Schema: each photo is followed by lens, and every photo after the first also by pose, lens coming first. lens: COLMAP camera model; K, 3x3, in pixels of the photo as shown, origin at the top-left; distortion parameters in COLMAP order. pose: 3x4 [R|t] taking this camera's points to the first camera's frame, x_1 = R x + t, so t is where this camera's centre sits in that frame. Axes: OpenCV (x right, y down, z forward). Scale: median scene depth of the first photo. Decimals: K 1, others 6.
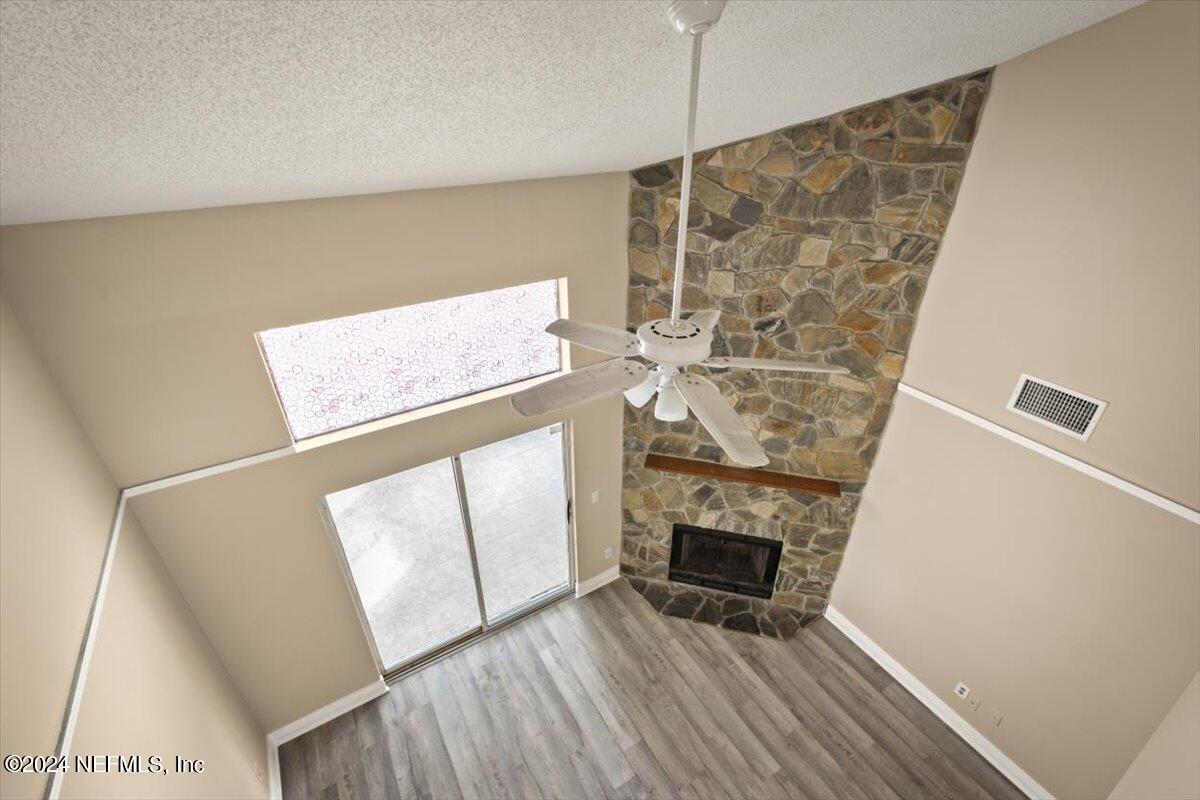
lens RADIAL K [[538.3, 0, 596.5], [0, 538.3, 395.0], [0, 0, 1]] dist [0.005129, -0.000236]
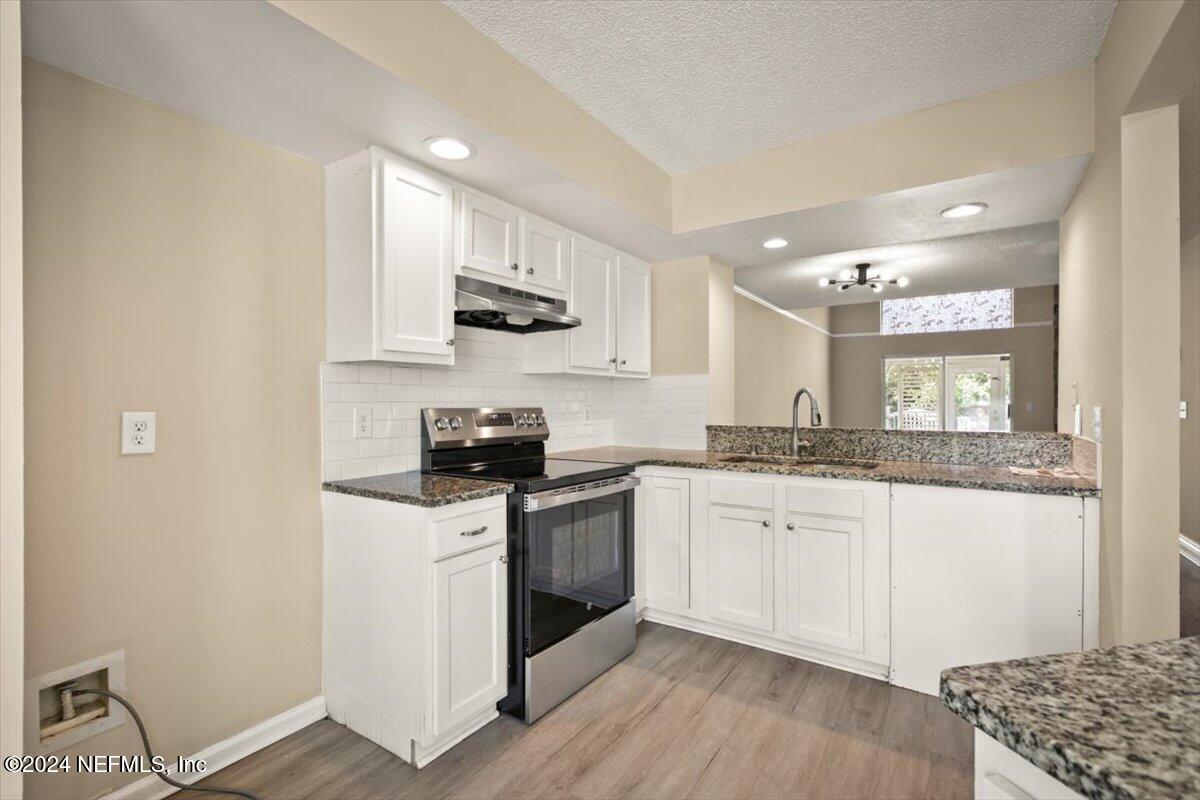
lens RADIAL K [[538.3, 0, 593.3], [0, 538.3, 401.9], [0, 0, 1]] dist [0.005129, -0.000236]
pose [[0.421968, 0.000752, -0.906610, 1.076460], [-0.457500, 0.863514, -0.212221, 1.298738], [0.782711, 0.504325, 0.364719, -0.835069]]
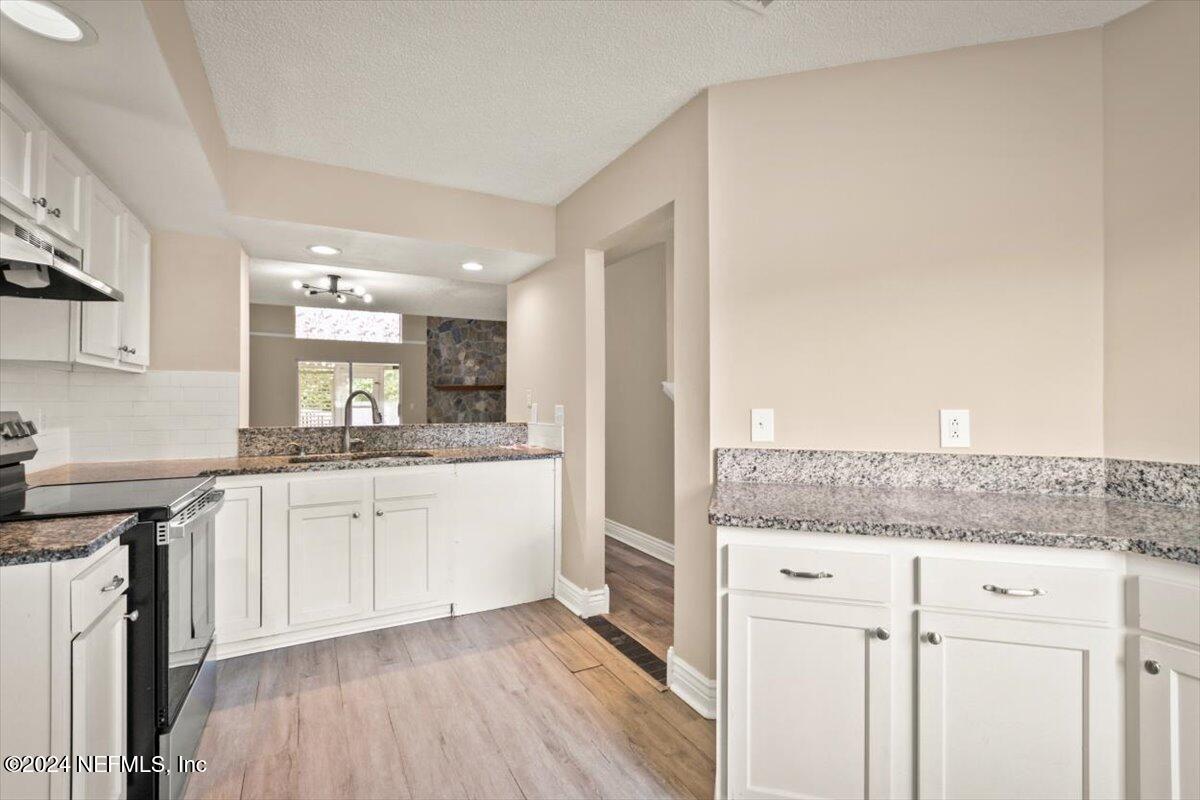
lens RADIAL K [[538.3, 0, 588.7], [0, 538.3, 400.1], [0, 0, 1]] dist [0.005129, -0.000236]
pose [[0.998278, -0.000809, -0.058649, 0.939448], [-0.029092, 0.861413, -0.507072, 1.395416], [0.050931, 0.507905, 0.859906, -0.999845]]
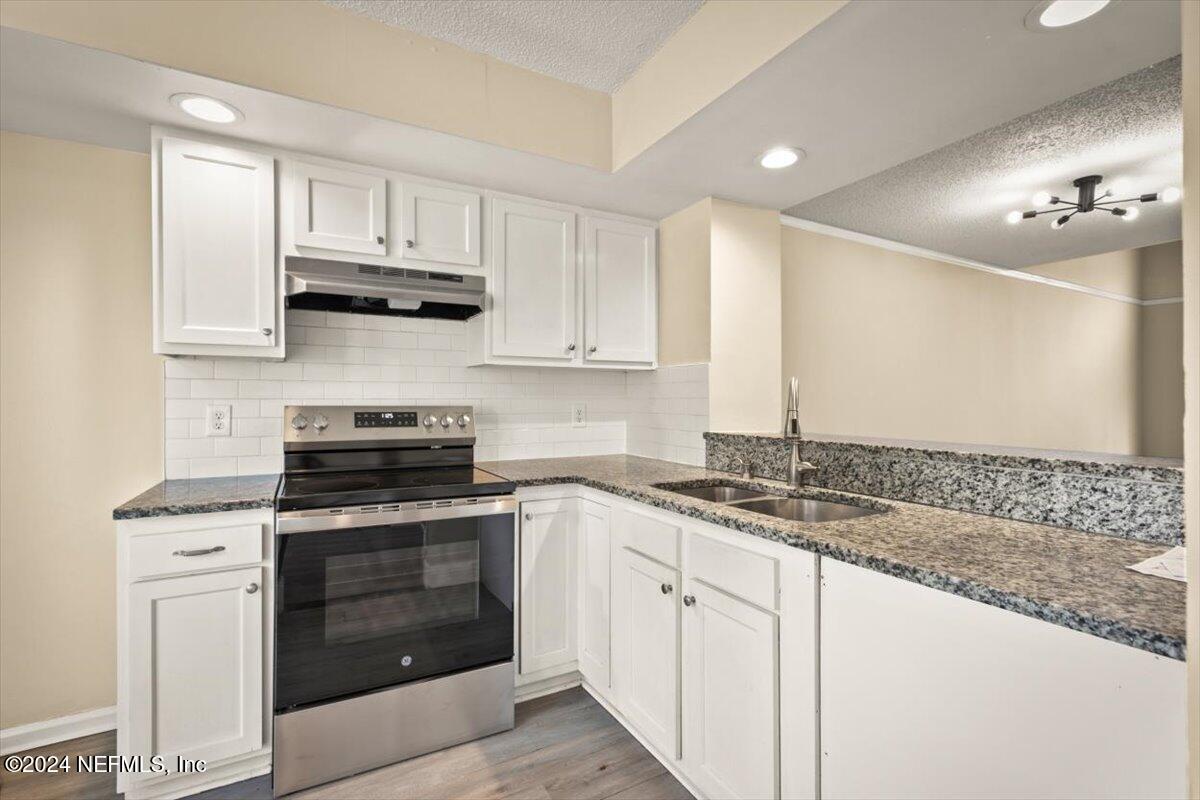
lens RADIAL K [[538.3, 0, 591.5], [0, 538.3, 397.0], [0, 0, 1]] dist [0.005129, -0.000236]
pose [[-0.028198, -0.006423, -0.999582, 1.006568], [-0.506637, 0.862115, 0.008752, 1.116948], [0.861698, 0.506672, -0.027565, -0.521335]]
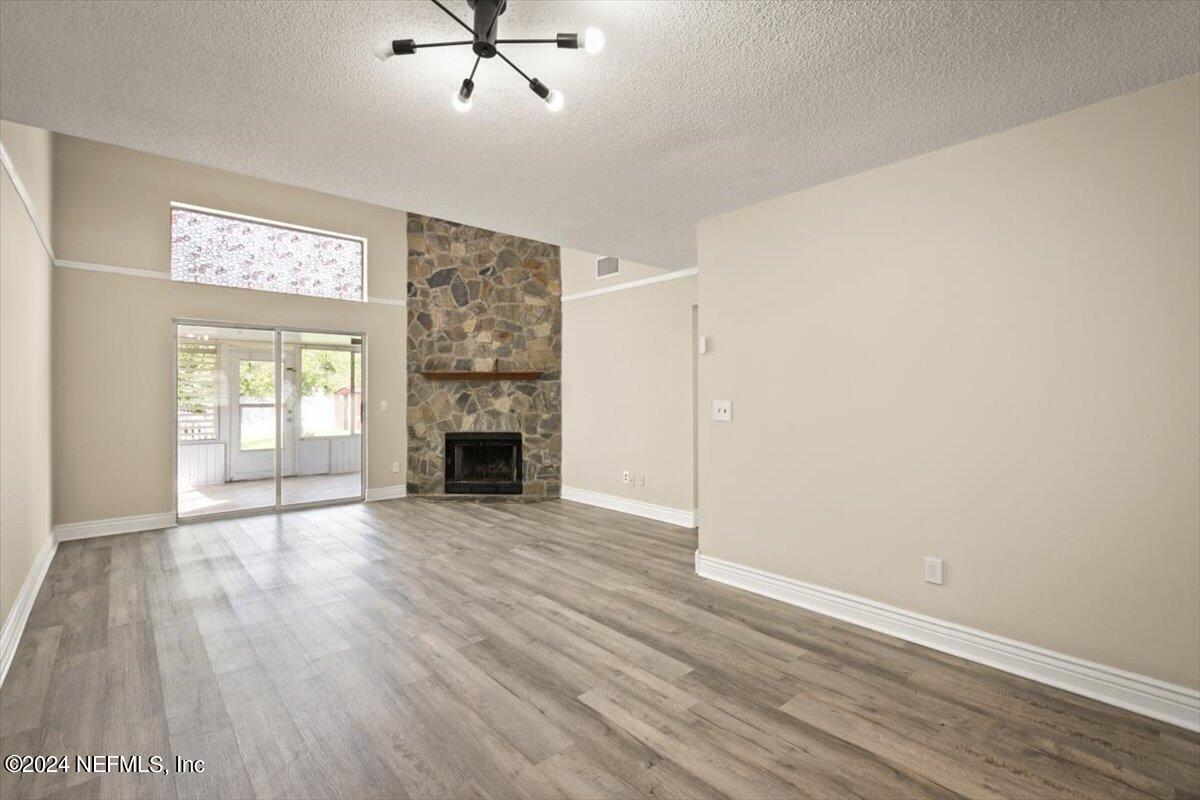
lens RADIAL K [[538.3, 0, 595.1], [0, 538.3, 384.9], [0, 0, 1]] dist [0.005129, -0.000236]
pose [[0.984565, 0.001772, 0.175012, 0.311899], [0.089815, 0.853130, -0.513909, 0.974579], [-0.150218, 0.521695, 0.839803, -0.296826]]
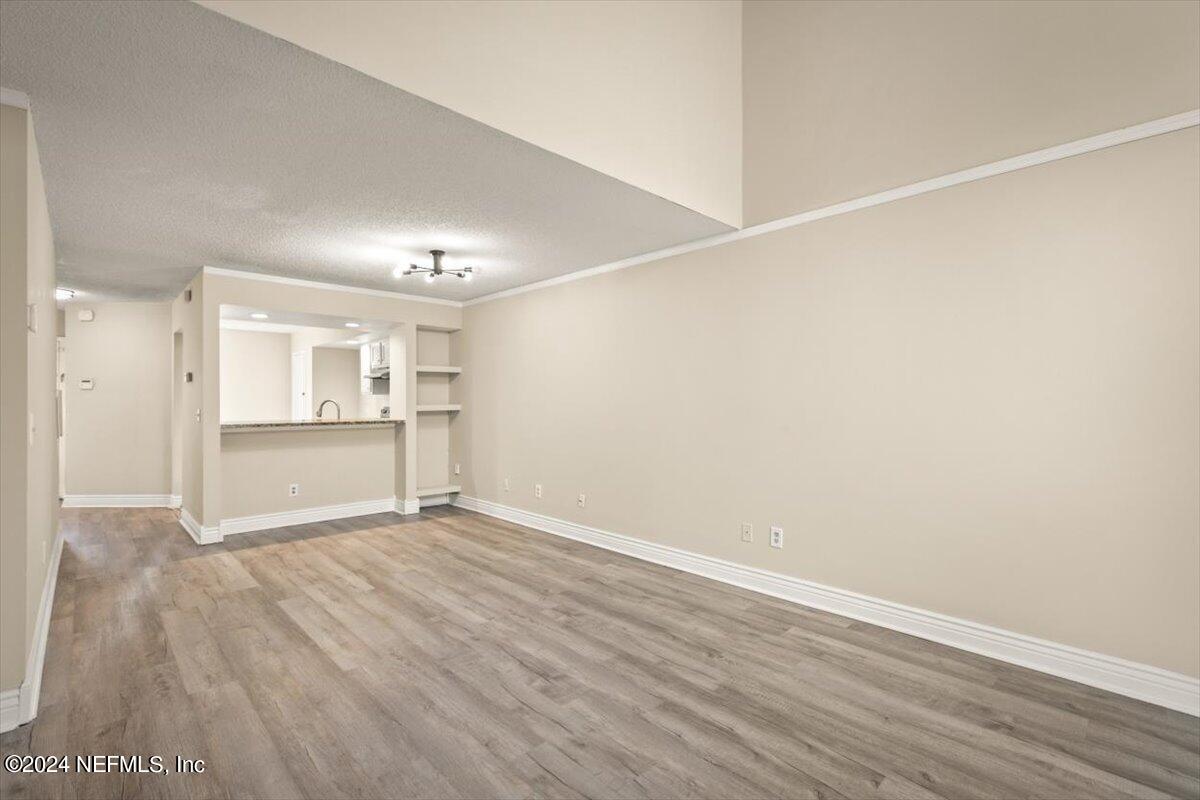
lens RADIAL K [[538.3, 0, 594.9], [0, 538.3, 399.3], [0, 0, 1]] dist [0.005129, -0.000236]
pose [[-0.977724, 0.002303, -0.209881, 0.229159], [-0.103645, 0.864226, 0.492312, 0.272757], [0.182518, 0.503098, -0.844736, 0.898245]]
